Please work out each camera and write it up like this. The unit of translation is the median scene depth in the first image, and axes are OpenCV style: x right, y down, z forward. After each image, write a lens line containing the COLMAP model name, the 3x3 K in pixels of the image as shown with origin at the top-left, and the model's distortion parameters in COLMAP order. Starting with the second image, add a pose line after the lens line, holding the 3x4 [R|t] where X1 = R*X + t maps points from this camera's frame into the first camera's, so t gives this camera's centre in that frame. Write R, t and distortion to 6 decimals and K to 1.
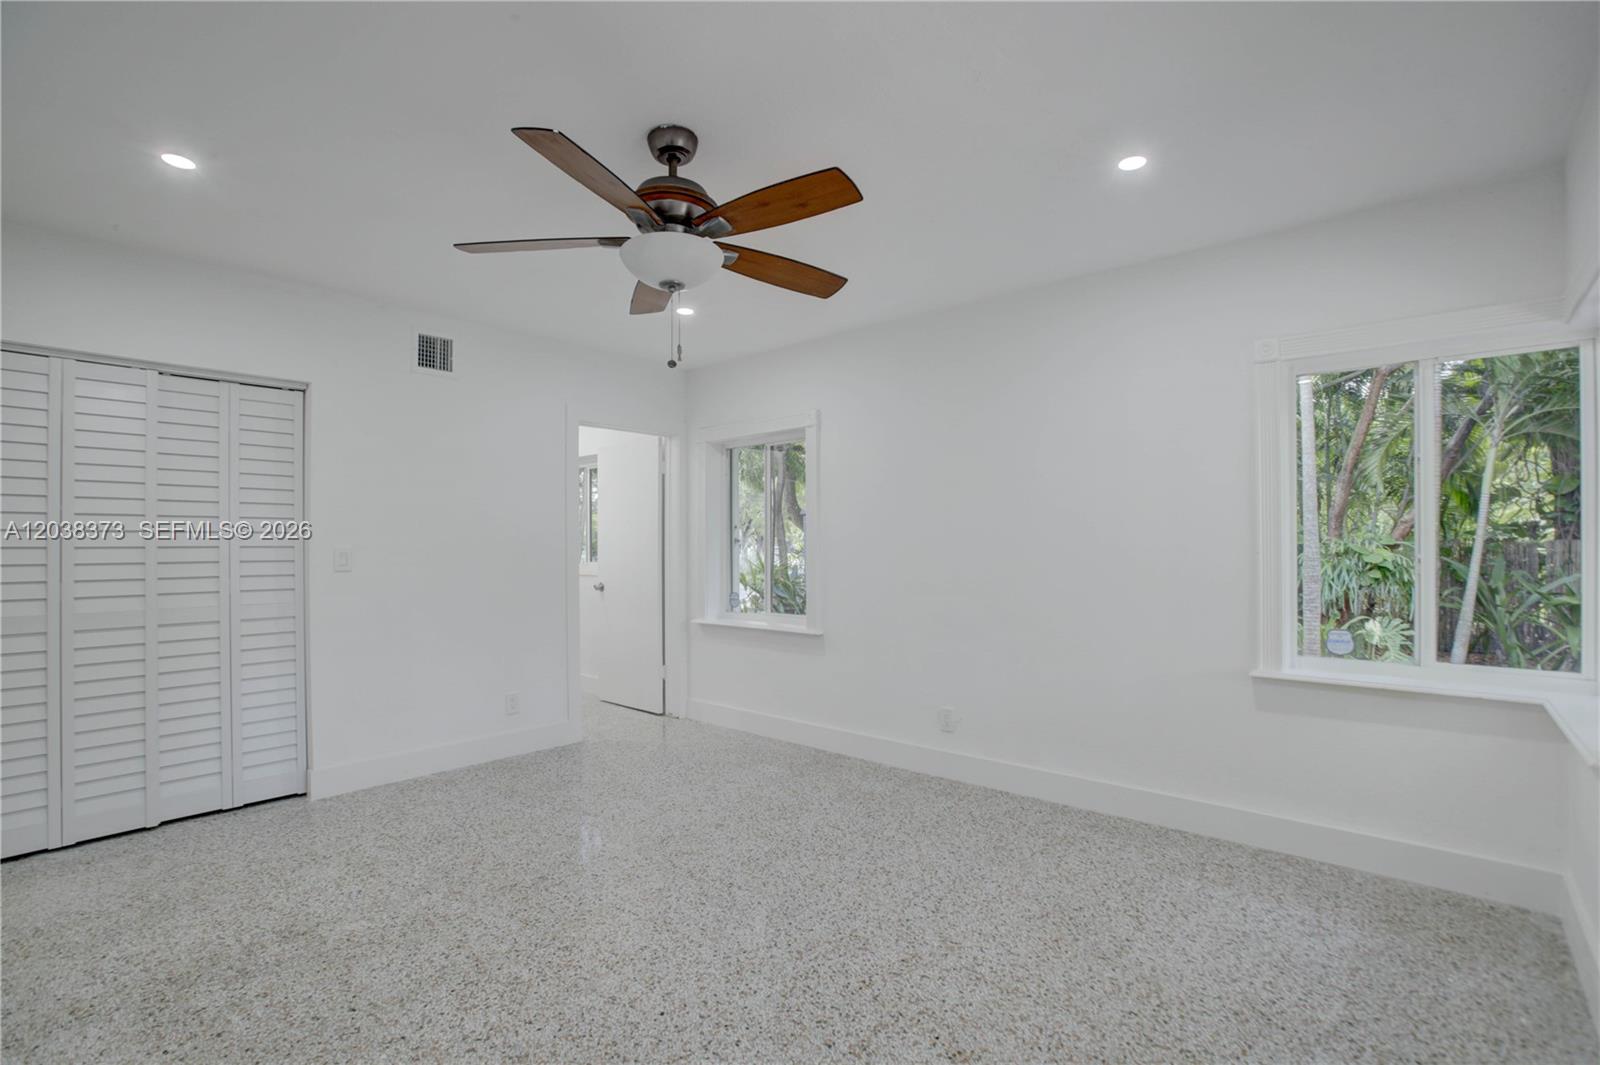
lens RADIAL K [[743.3, 0, 790.2], [0, 743.3, 544.6], [0, 0, 1]] dist [-0.041024, 0.009890]
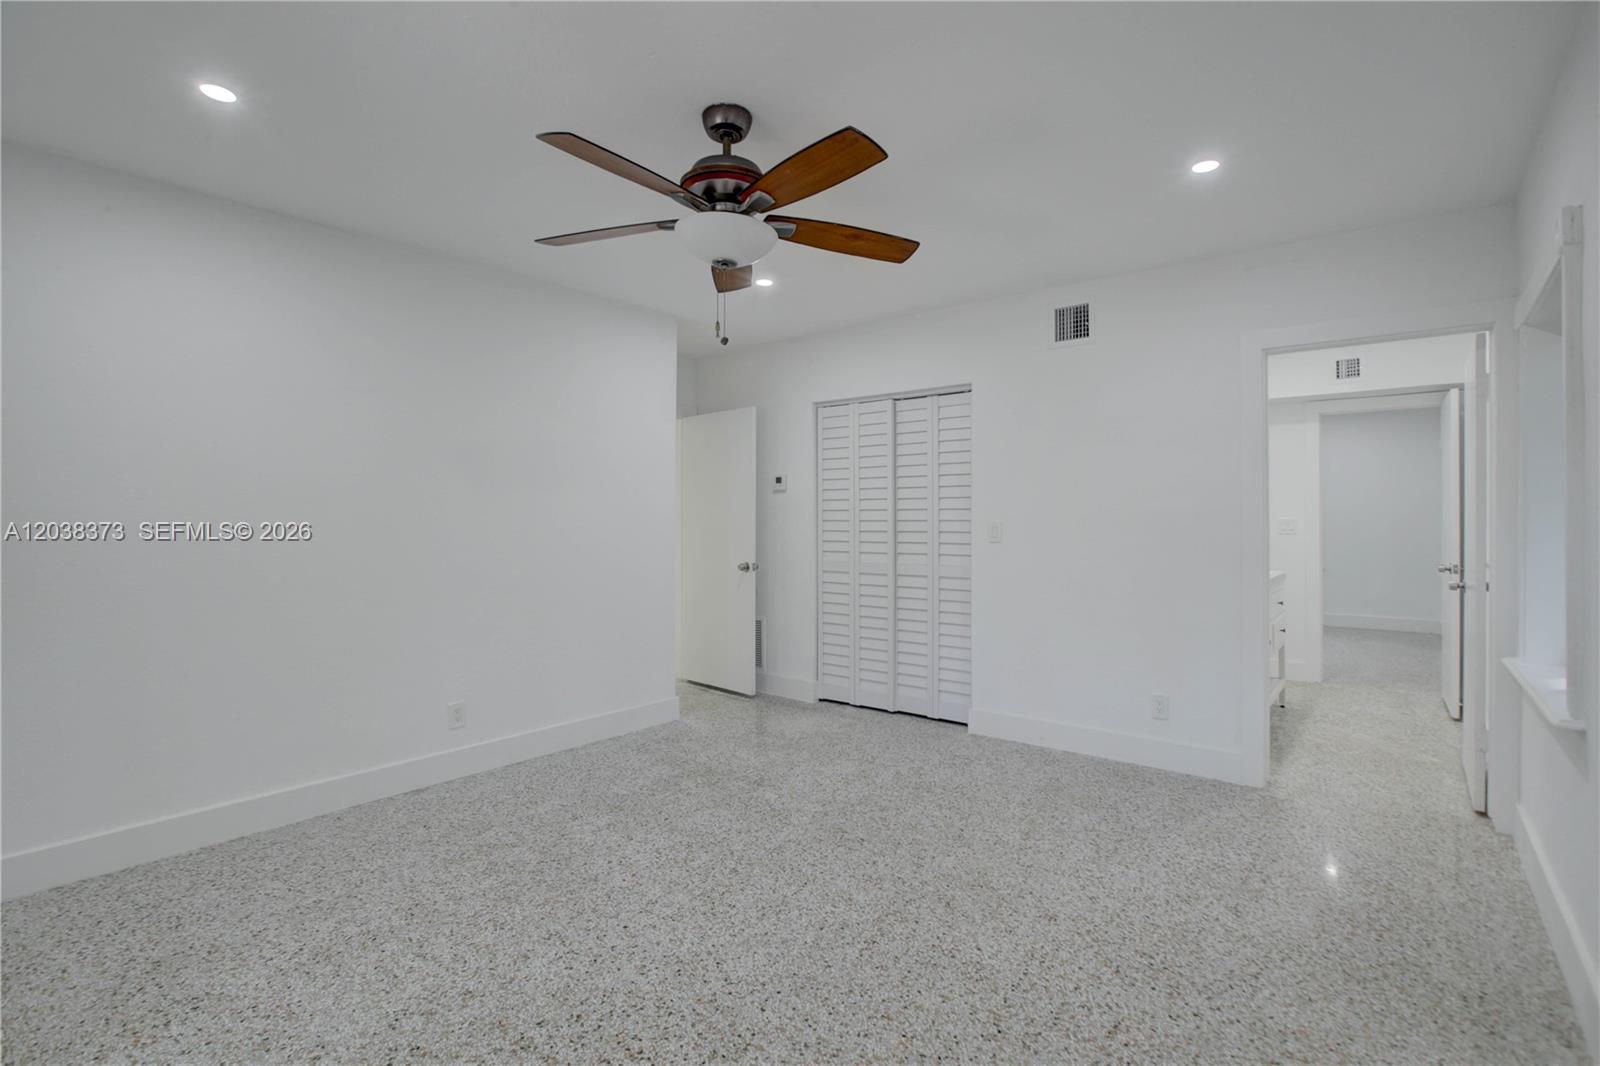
lens RADIAL K [[743.3, 0, 800.4], [0, 743.3, 518.7], [0, 0, 1]] dist [-0.041024, 0.009890]
pose [[0.034556, 0.000527, -0.999403, 0.654362], [0.005287, 0.999986, 0.000710, -0.002488], [0.999389, -0.005308, 0.034552, 0.817458]]
